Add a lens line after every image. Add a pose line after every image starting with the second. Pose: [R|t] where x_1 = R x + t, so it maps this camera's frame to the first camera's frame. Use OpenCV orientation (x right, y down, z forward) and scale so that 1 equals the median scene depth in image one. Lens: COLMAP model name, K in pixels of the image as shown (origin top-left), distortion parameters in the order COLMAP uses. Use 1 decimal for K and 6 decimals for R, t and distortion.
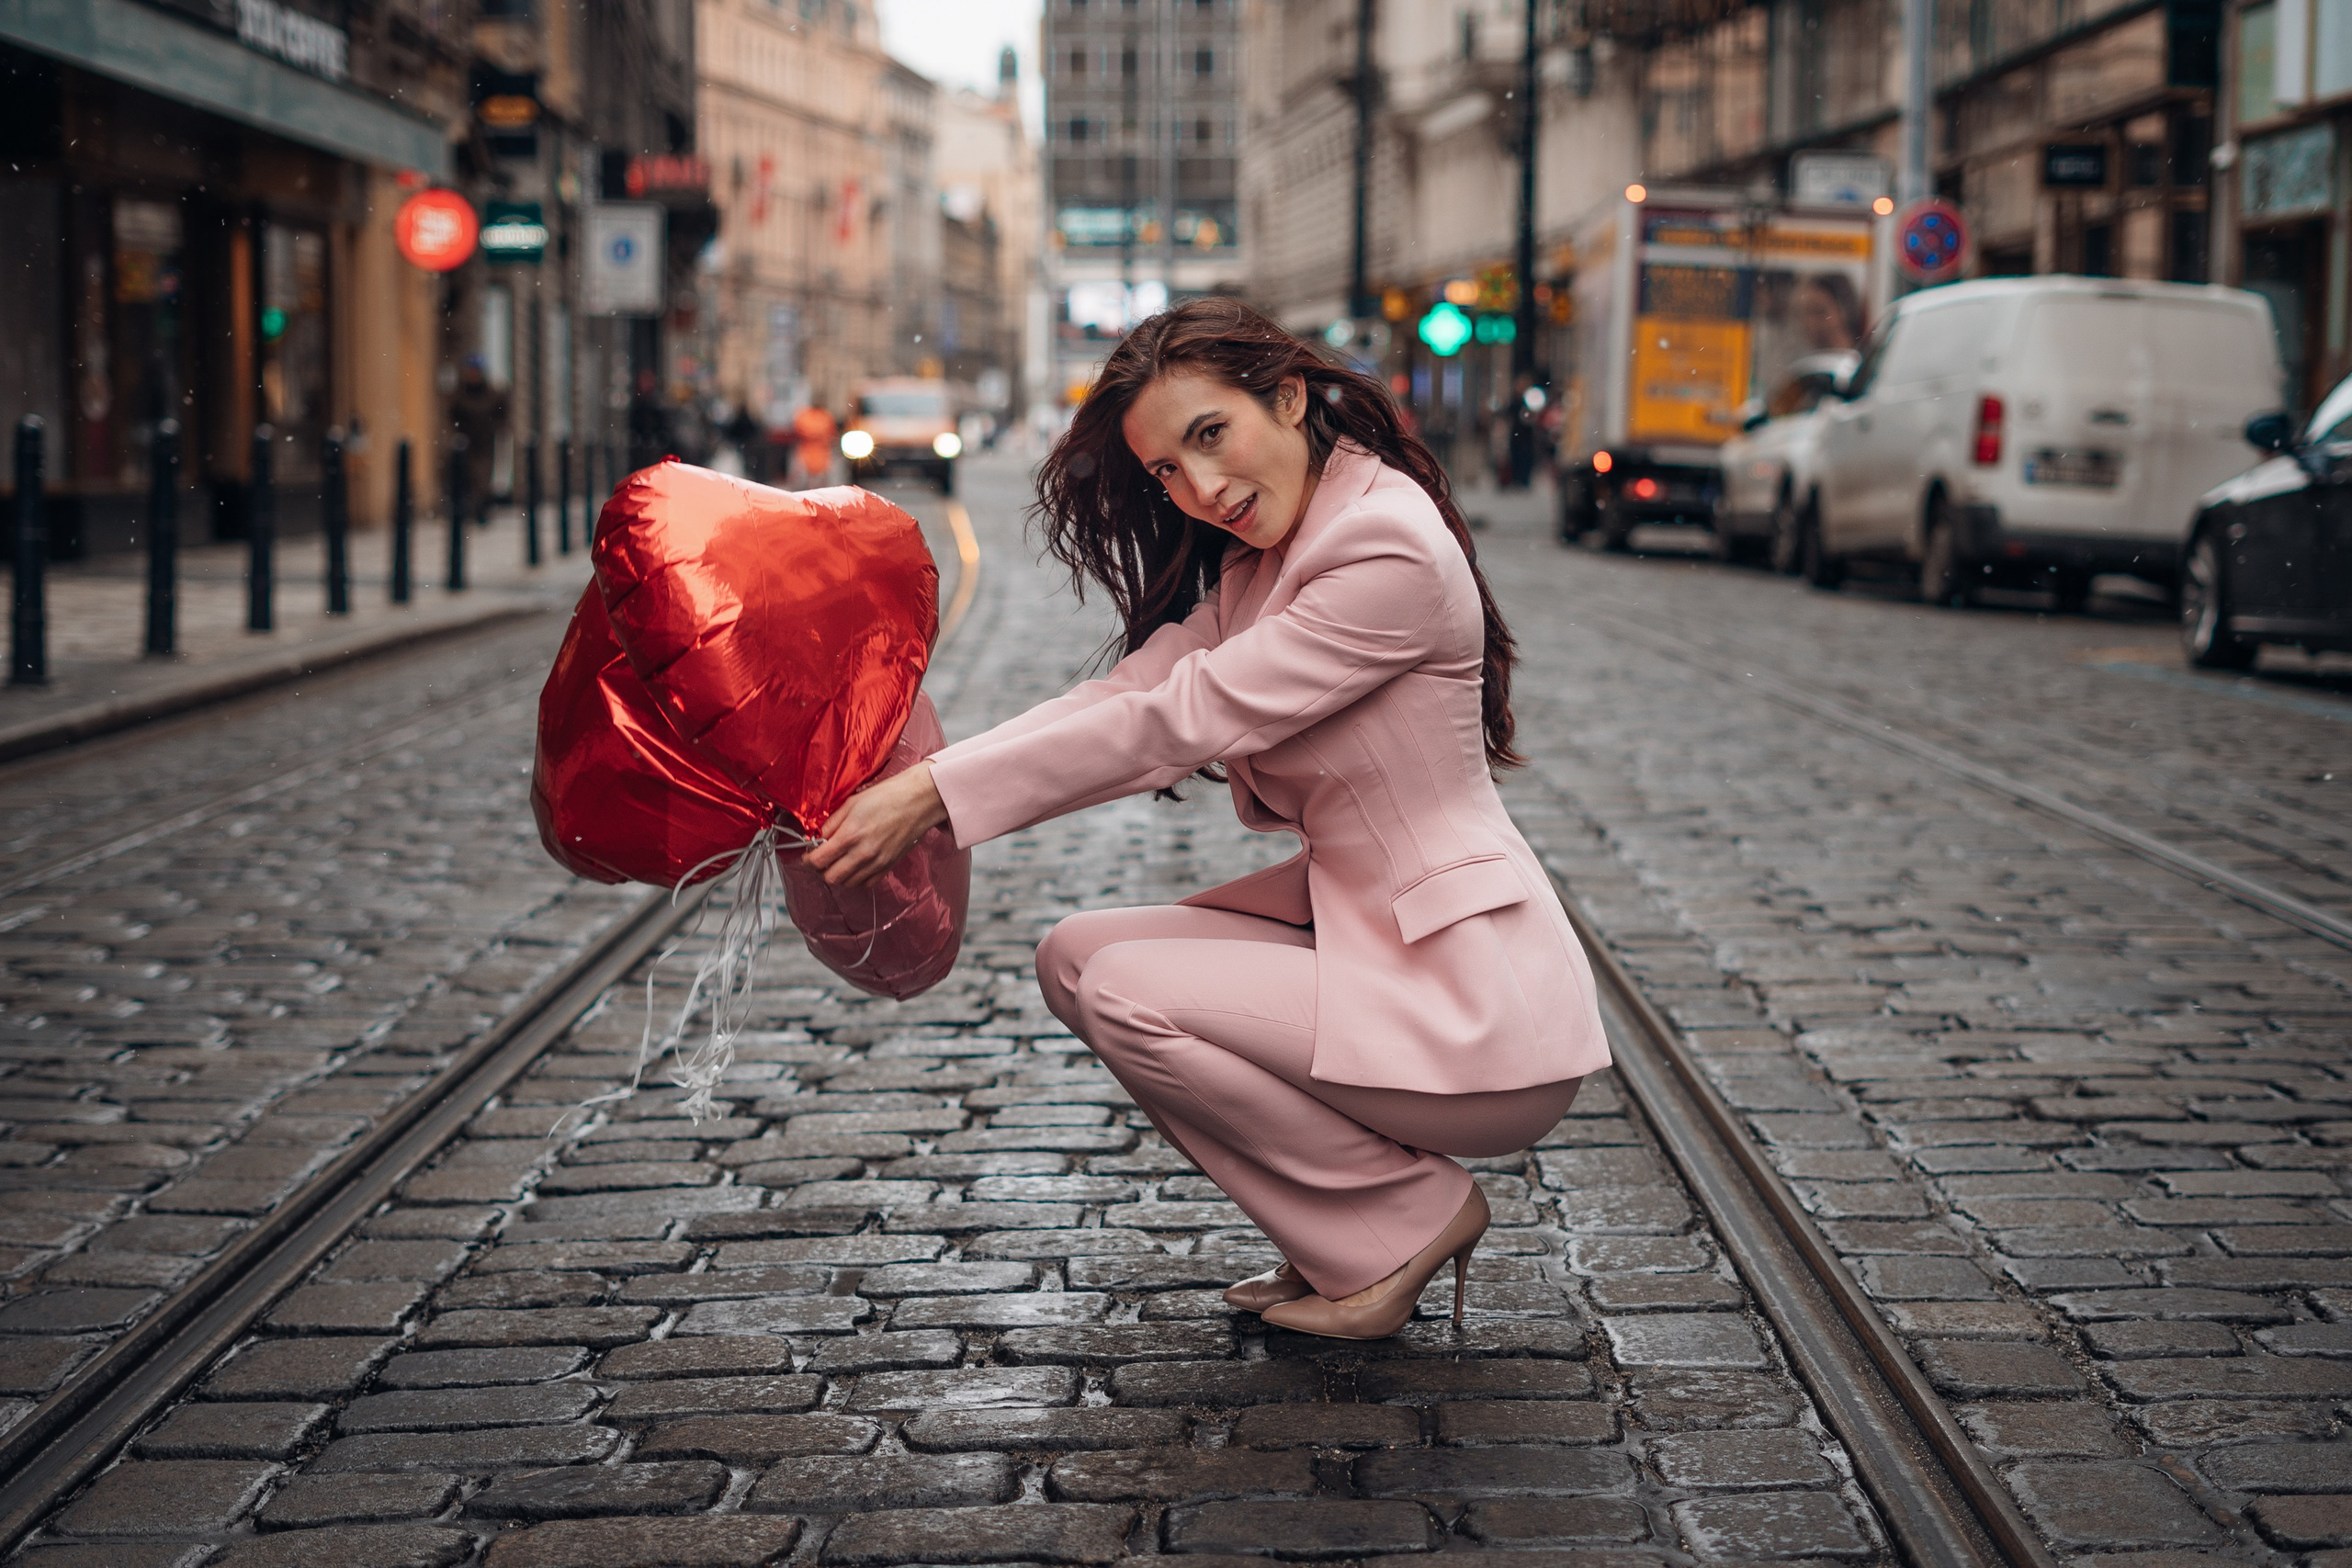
lens RADIAL K [[4144.1, 0, 1179.4], [0, 4144.1, 1000.3], [0, 0, 1]] dist [-0.025665, -0.003220]
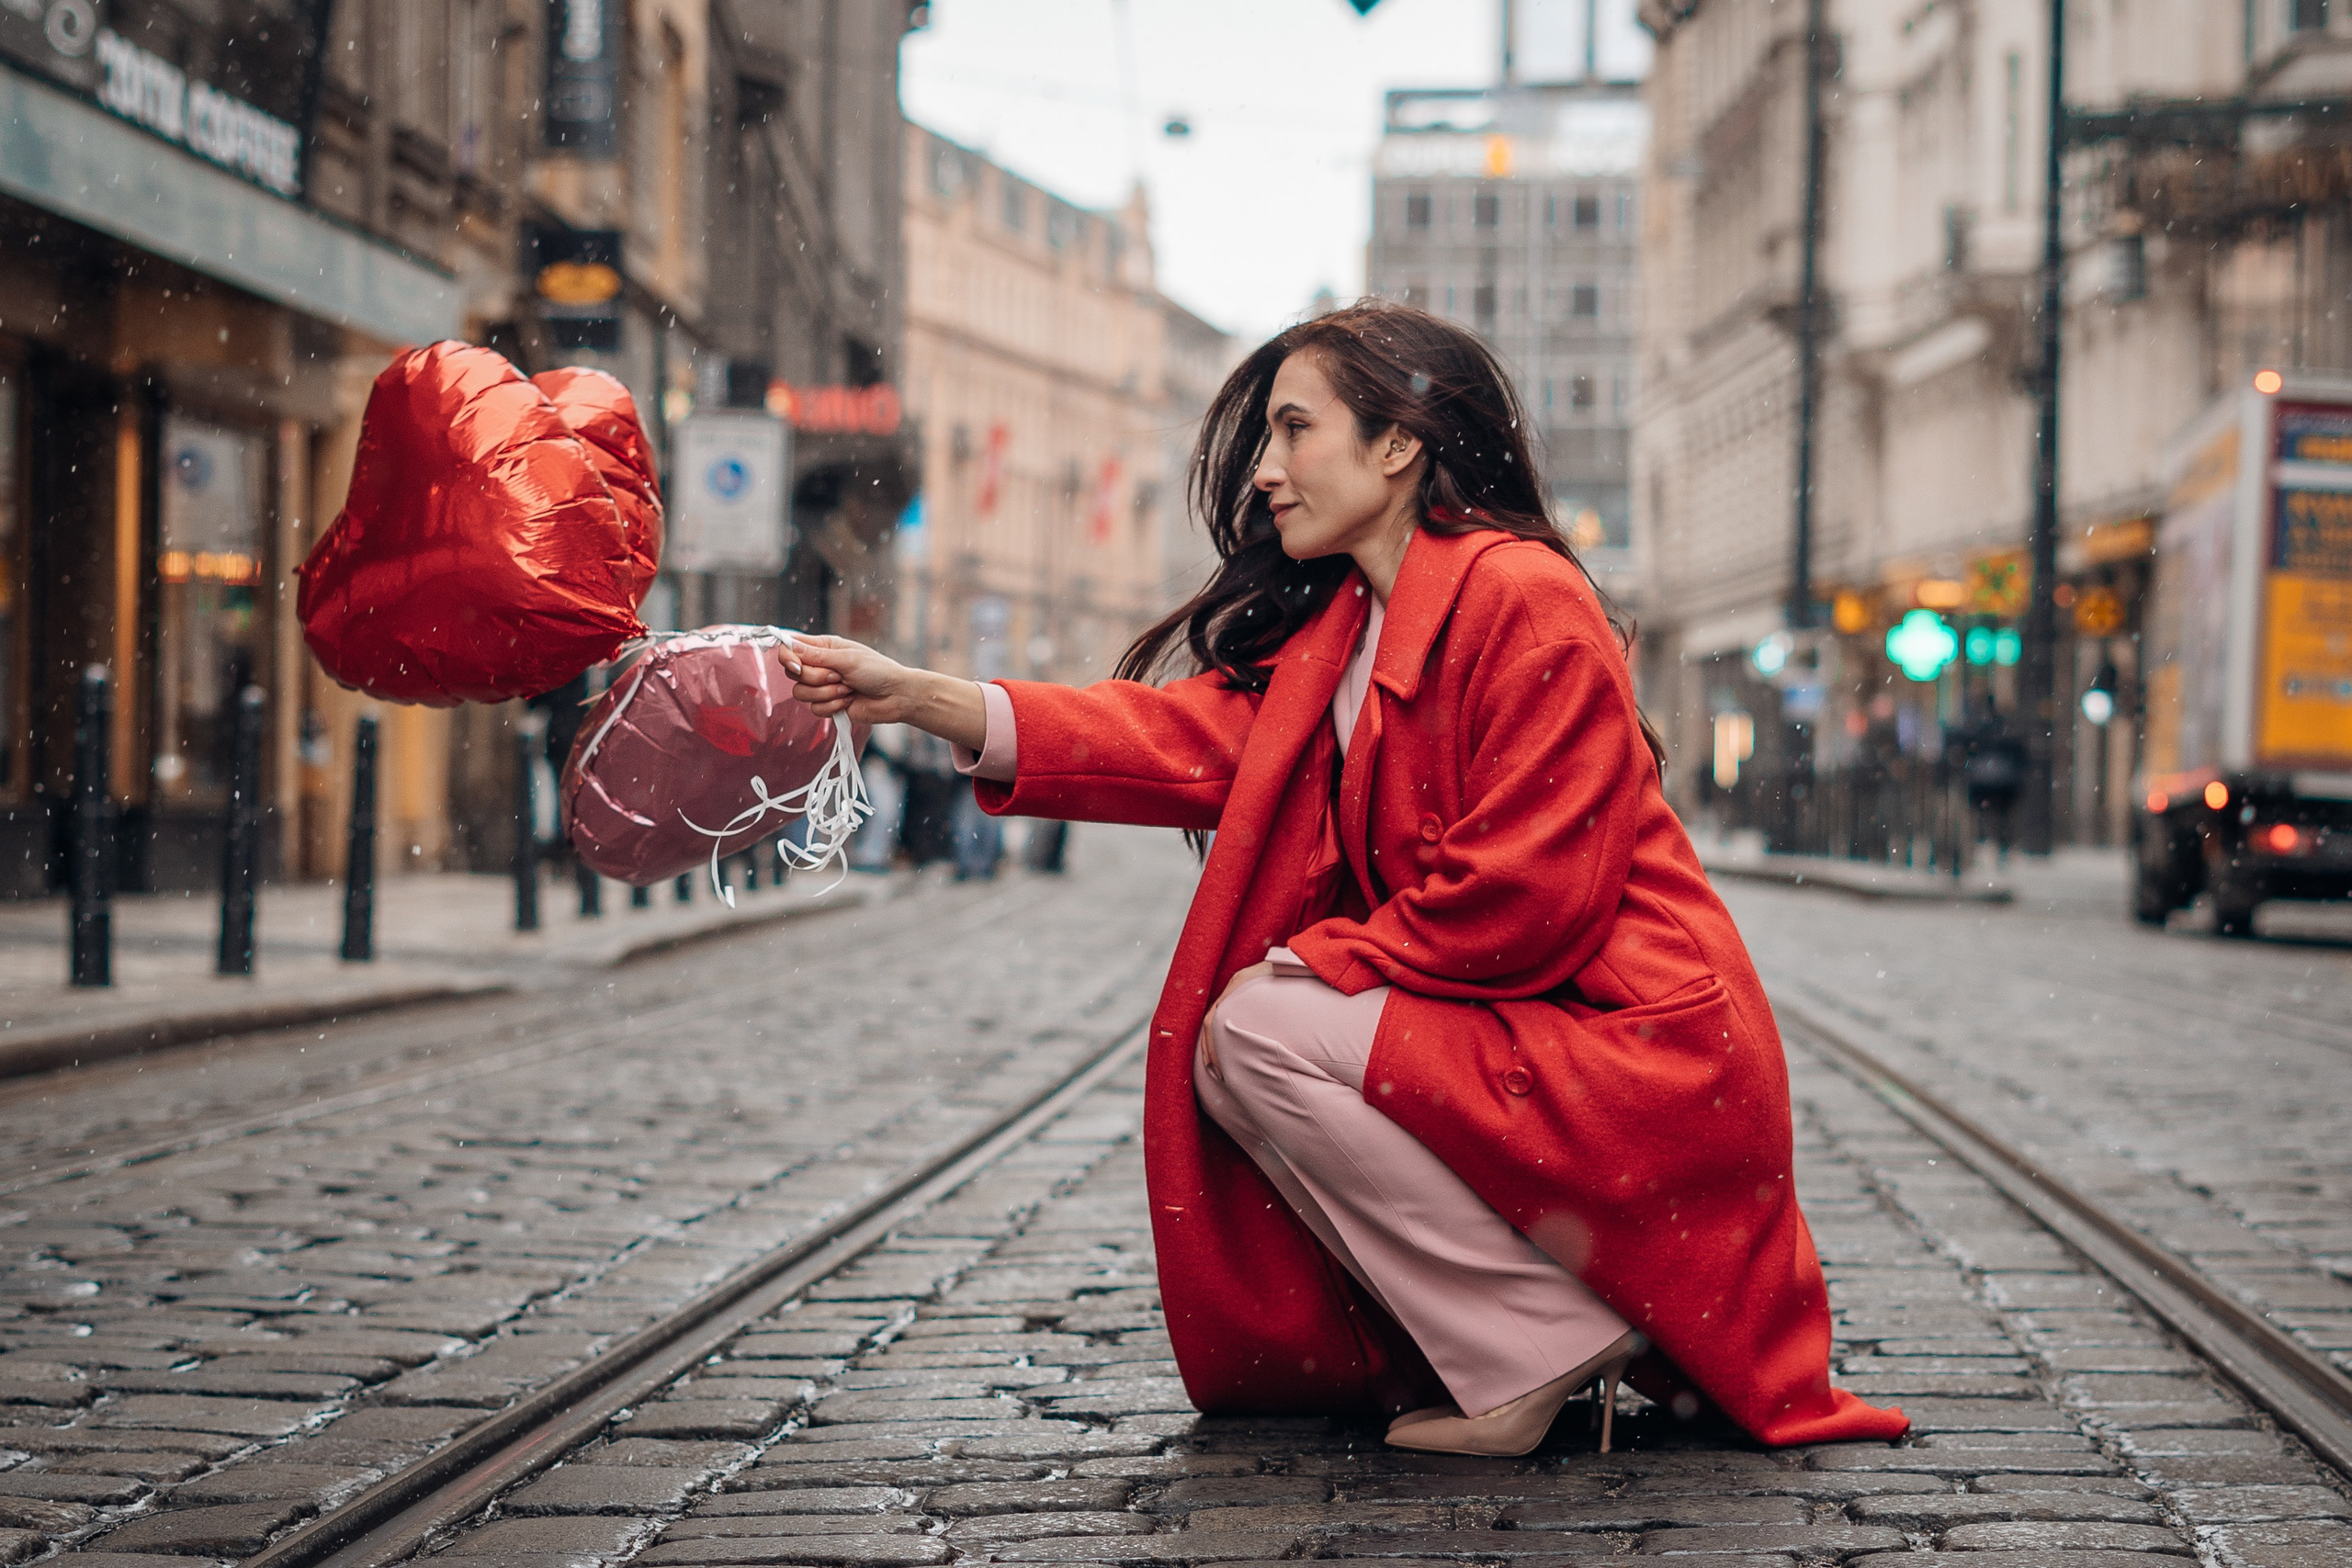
lens RADIAL K [[5394.1, 0, 1275.7], [0, 5394.1, 866.8], [0, 0, 1]] dist [-0.006788, -0.064121]
pose [[0.998708, 0.011941, -0.049387, -0.005029], [-0.018045, 0.991985, -0.125061, -0.032238], [0.047498, 0.125790, 0.990919, 0.444183]]
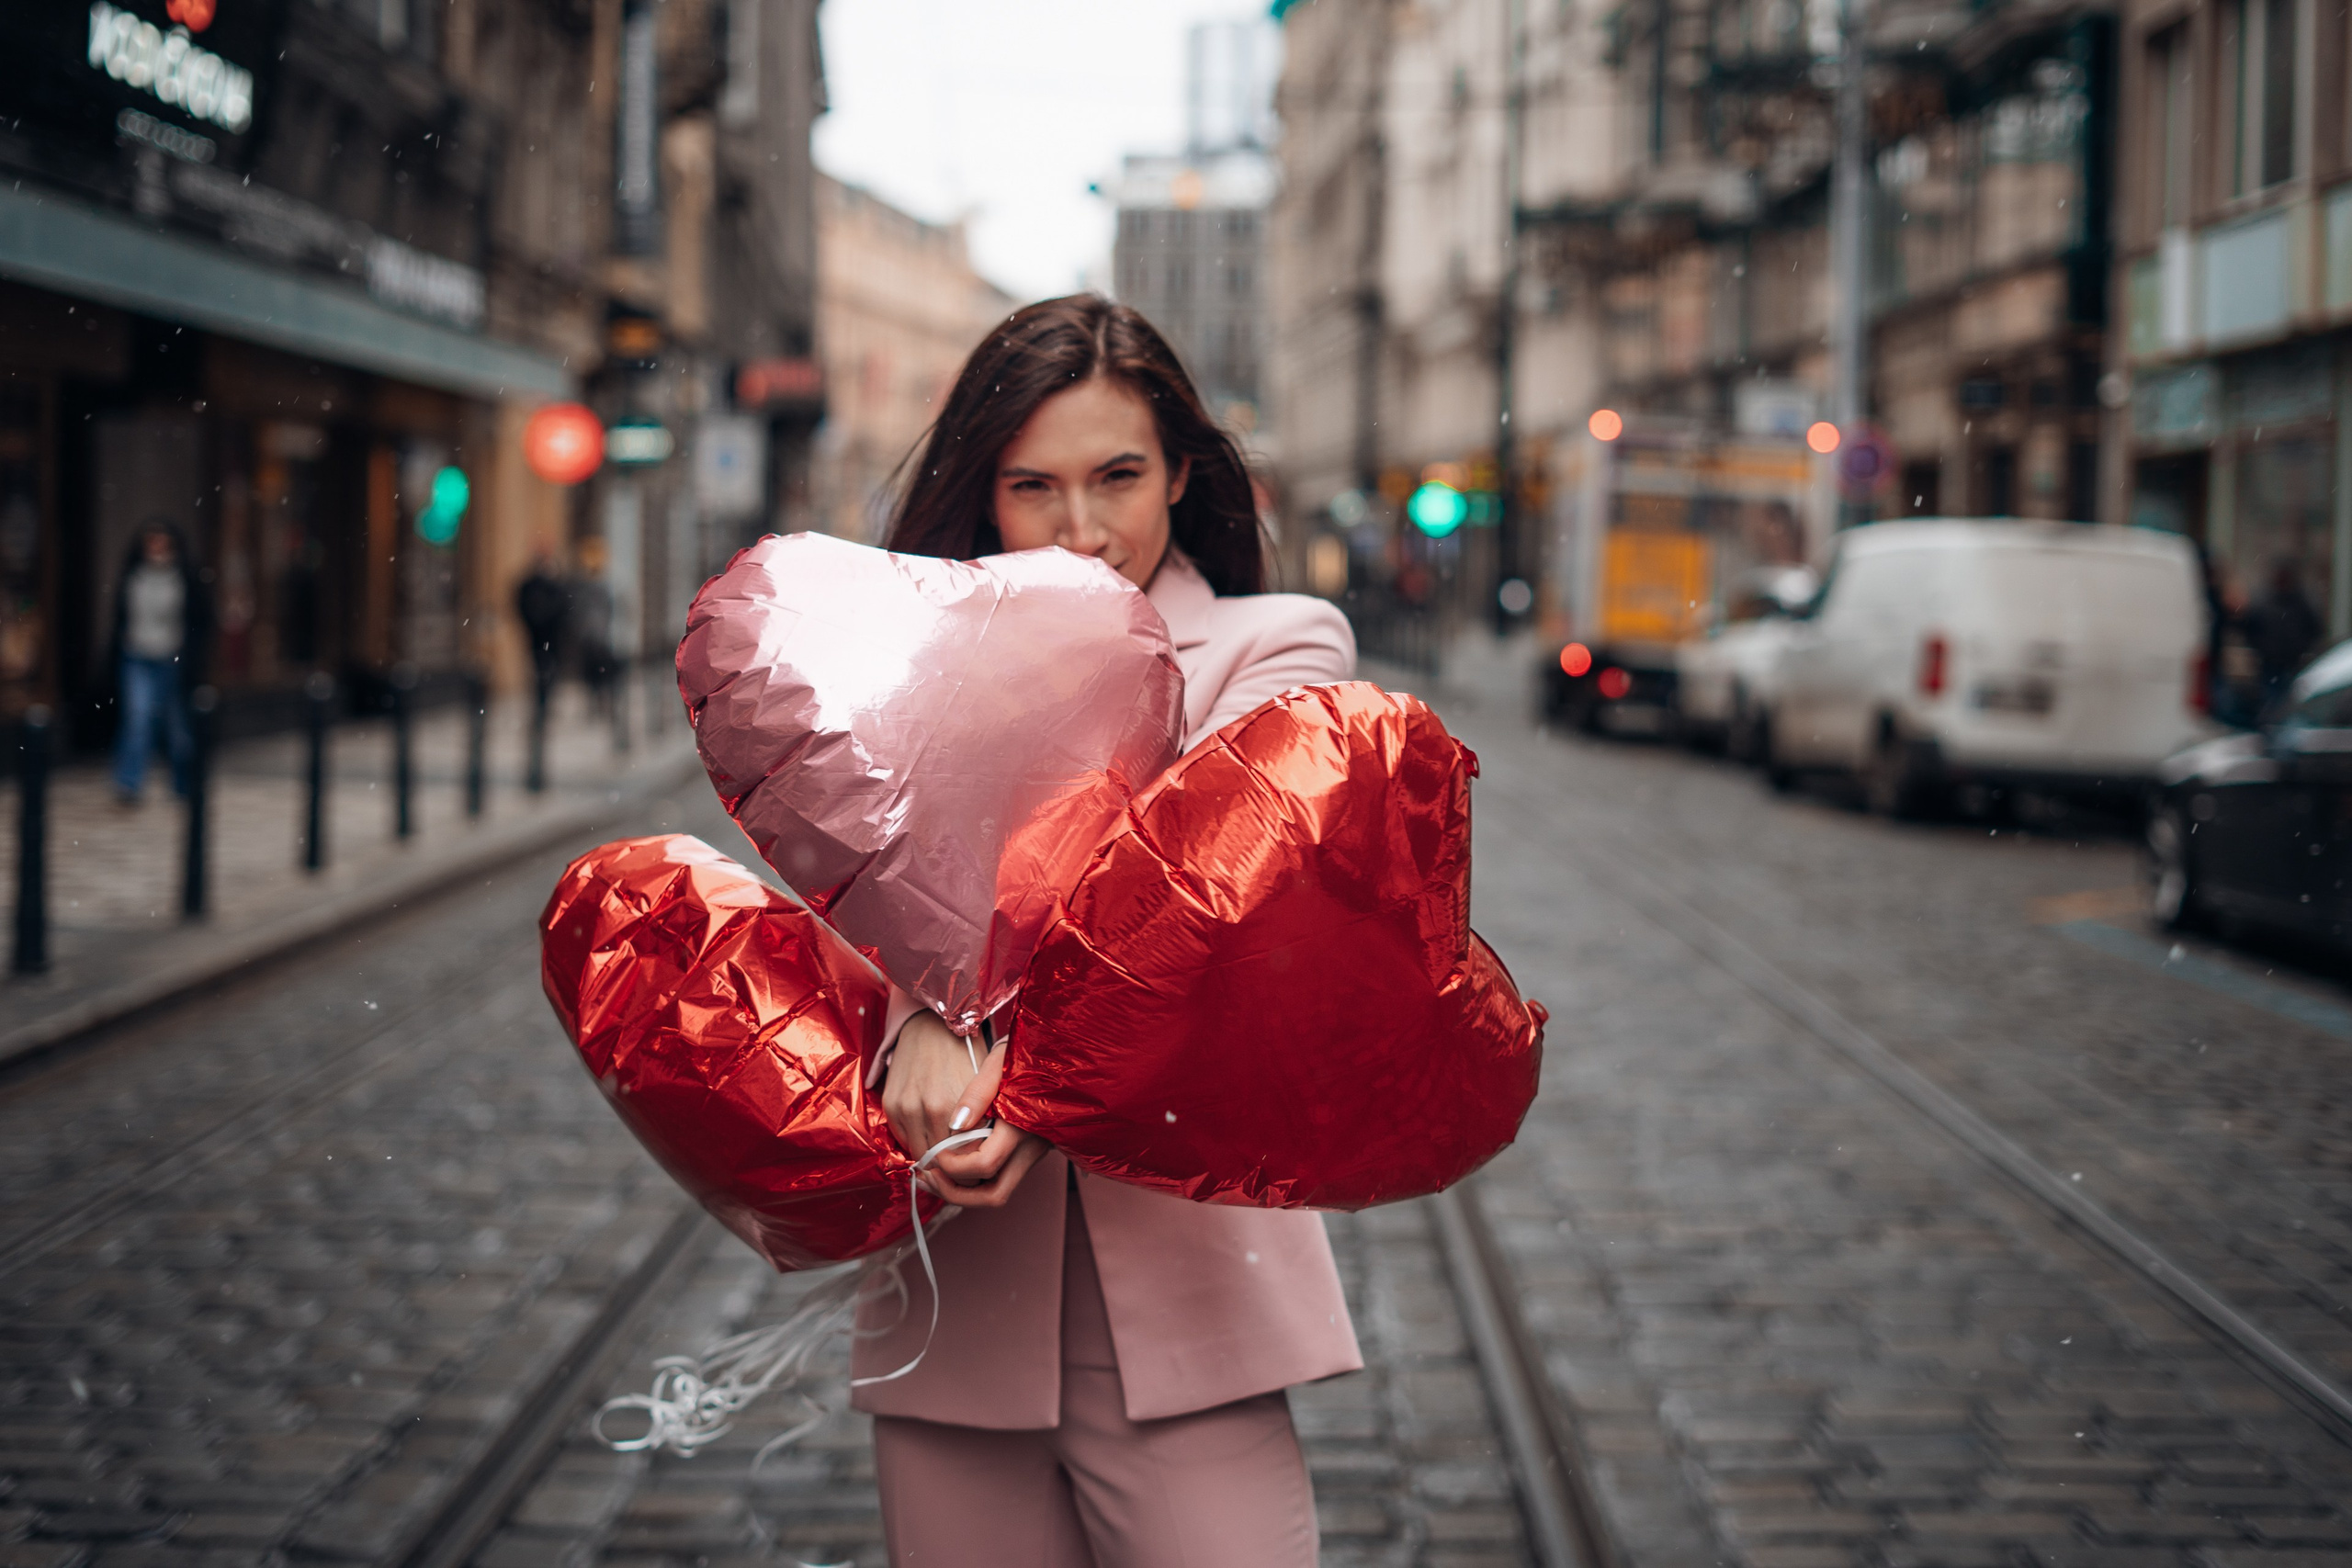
lens RADIAL K [[3343.7, 0, 1171.4], [0, 3343.7, 817.3], [0, 0, 1]] dist [-0.027814, 0.012089]
pose [[0.999861, 0.007507, -0.014863, 0.014301], [-0.008386, 0.998167, -0.059944, -0.081734], [0.014386, 0.060060, 0.998091, 0.227864]]
